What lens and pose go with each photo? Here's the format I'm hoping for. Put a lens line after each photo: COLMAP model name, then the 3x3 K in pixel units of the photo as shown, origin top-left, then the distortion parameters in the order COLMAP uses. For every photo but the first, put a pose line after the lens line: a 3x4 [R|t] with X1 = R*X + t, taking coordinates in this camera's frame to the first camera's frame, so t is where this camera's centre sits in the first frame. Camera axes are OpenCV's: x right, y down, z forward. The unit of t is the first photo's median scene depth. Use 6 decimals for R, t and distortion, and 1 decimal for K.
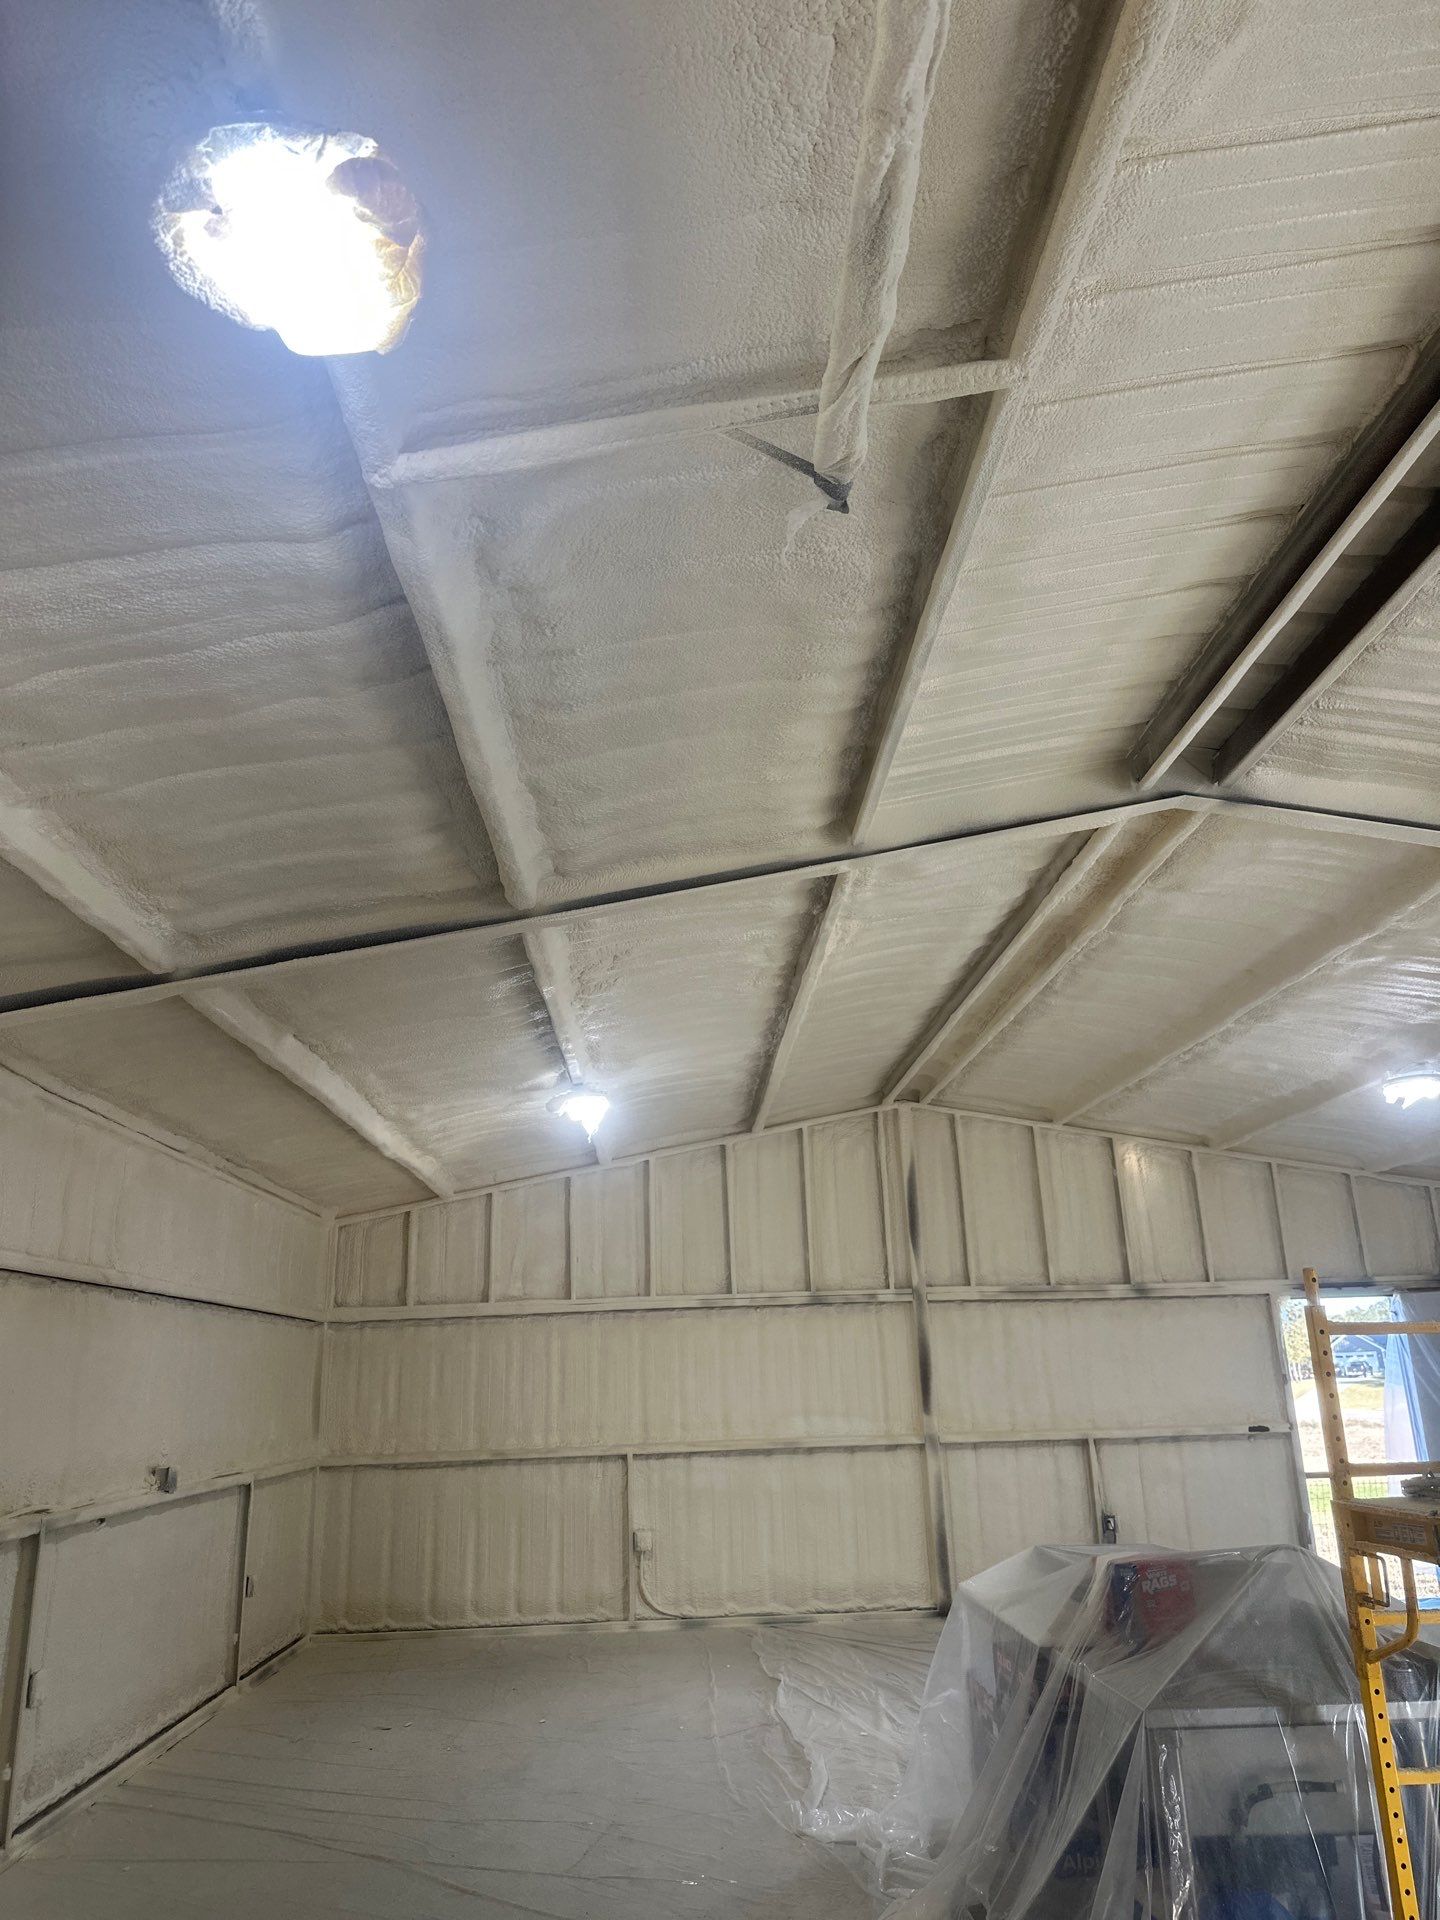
lens RADIAL K [[1422.2, 0, 643.6], [0, 1422.2, 982.4], [0, 0, 1]] dist [0.054067, -0.063123]
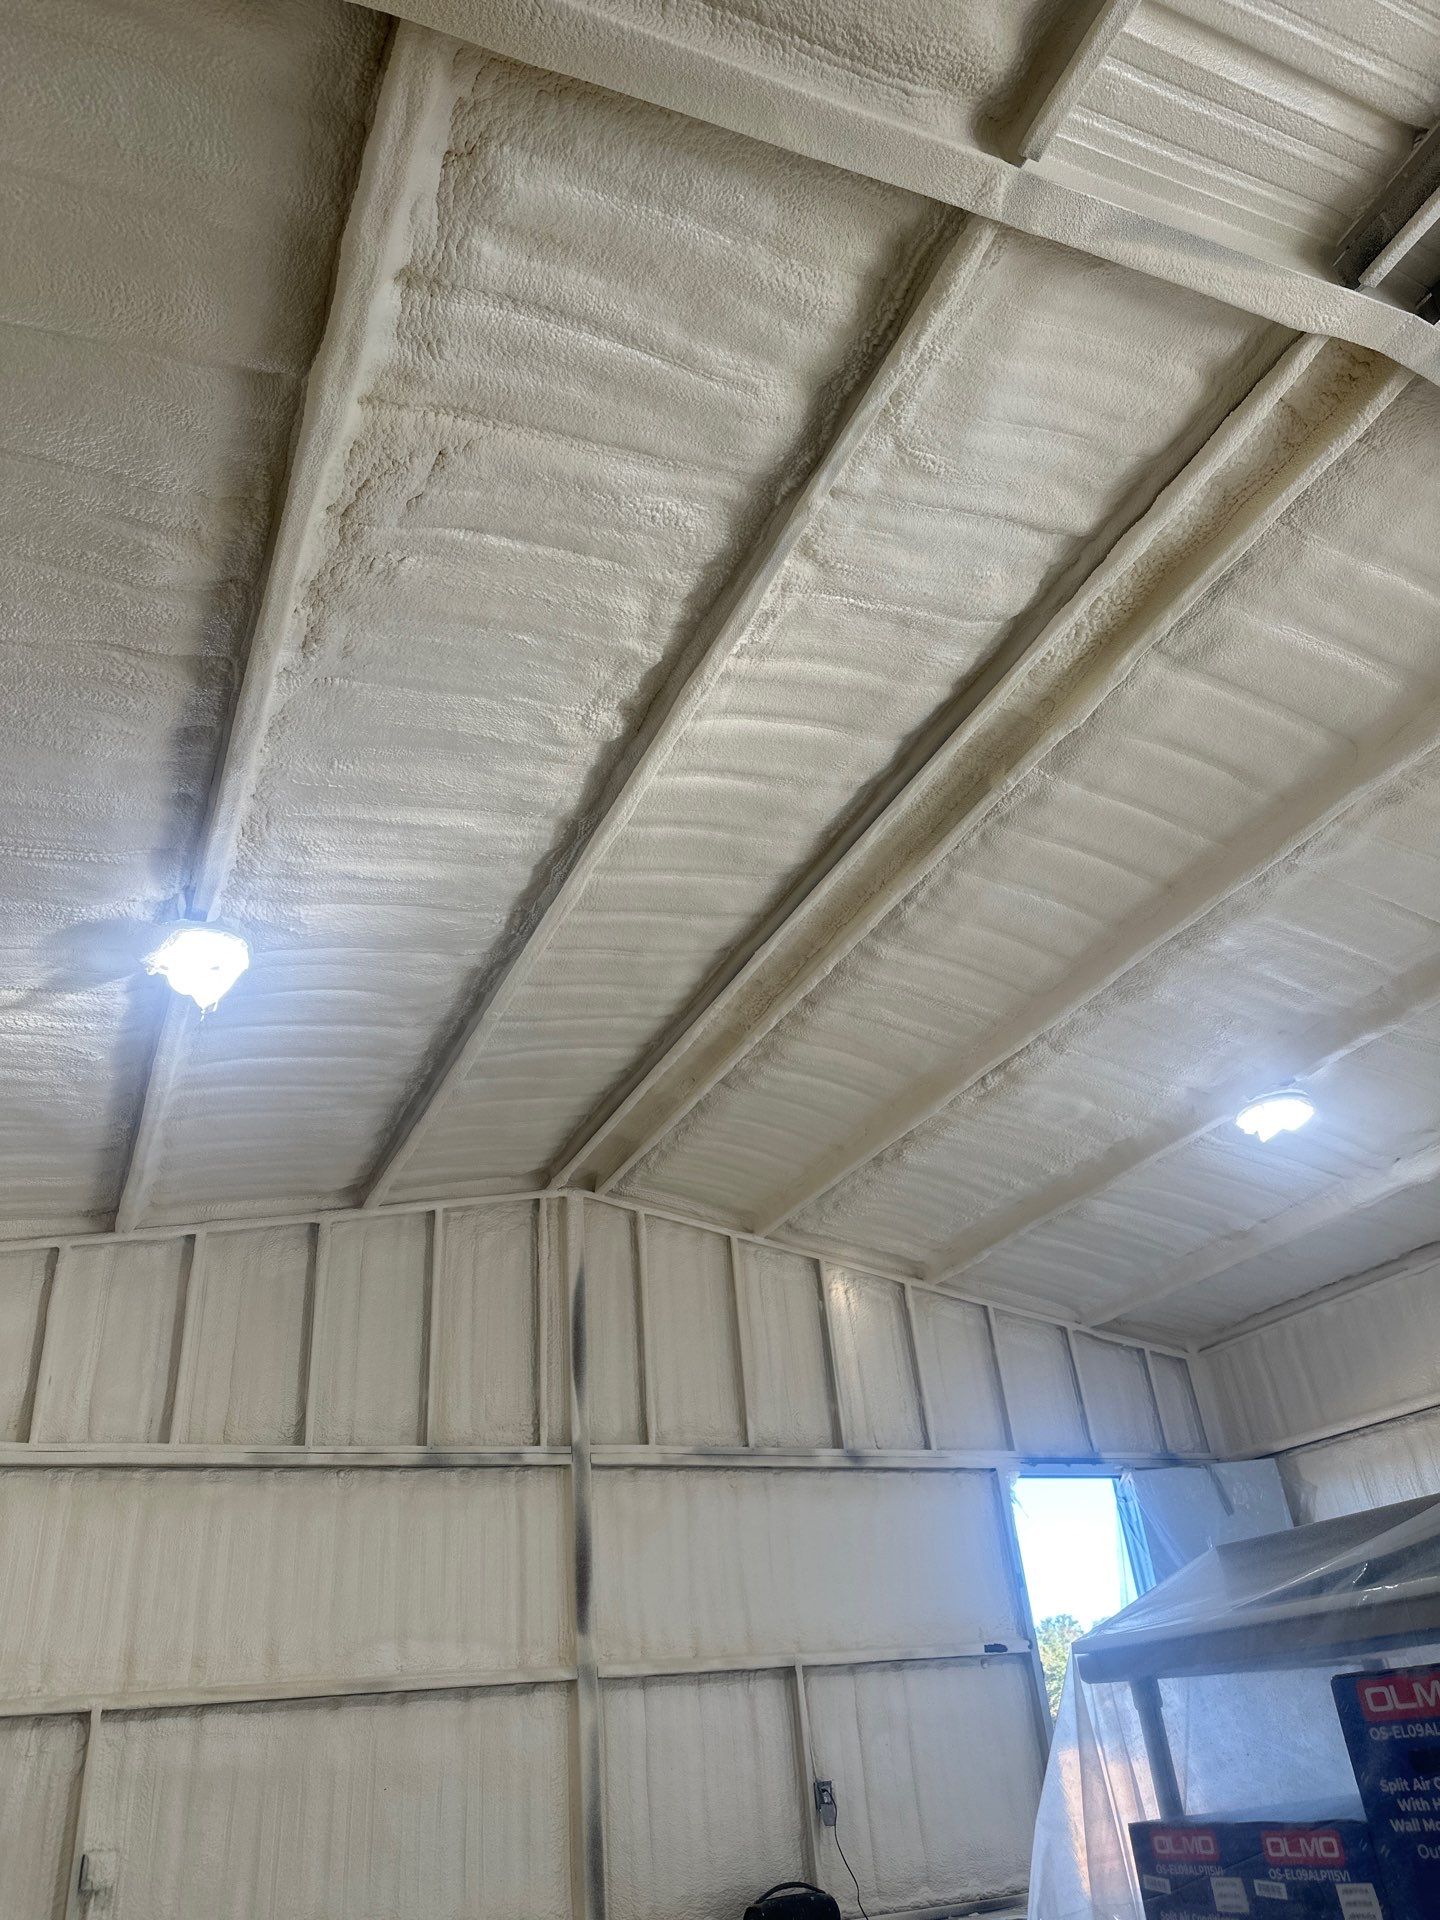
lens RADIAL K [[1422.2, 0, 720.9], [0, 1422.2, 964.0], [0, 0, 1]] dist [0.054067, -0.063123]
pose [[0.902168, 0.180028, 0.392024, -0.062767], [-0.066692, 0.956038, -0.285560, 0.185378], [-0.426198, 0.231478, 0.874513, 0.303202]]
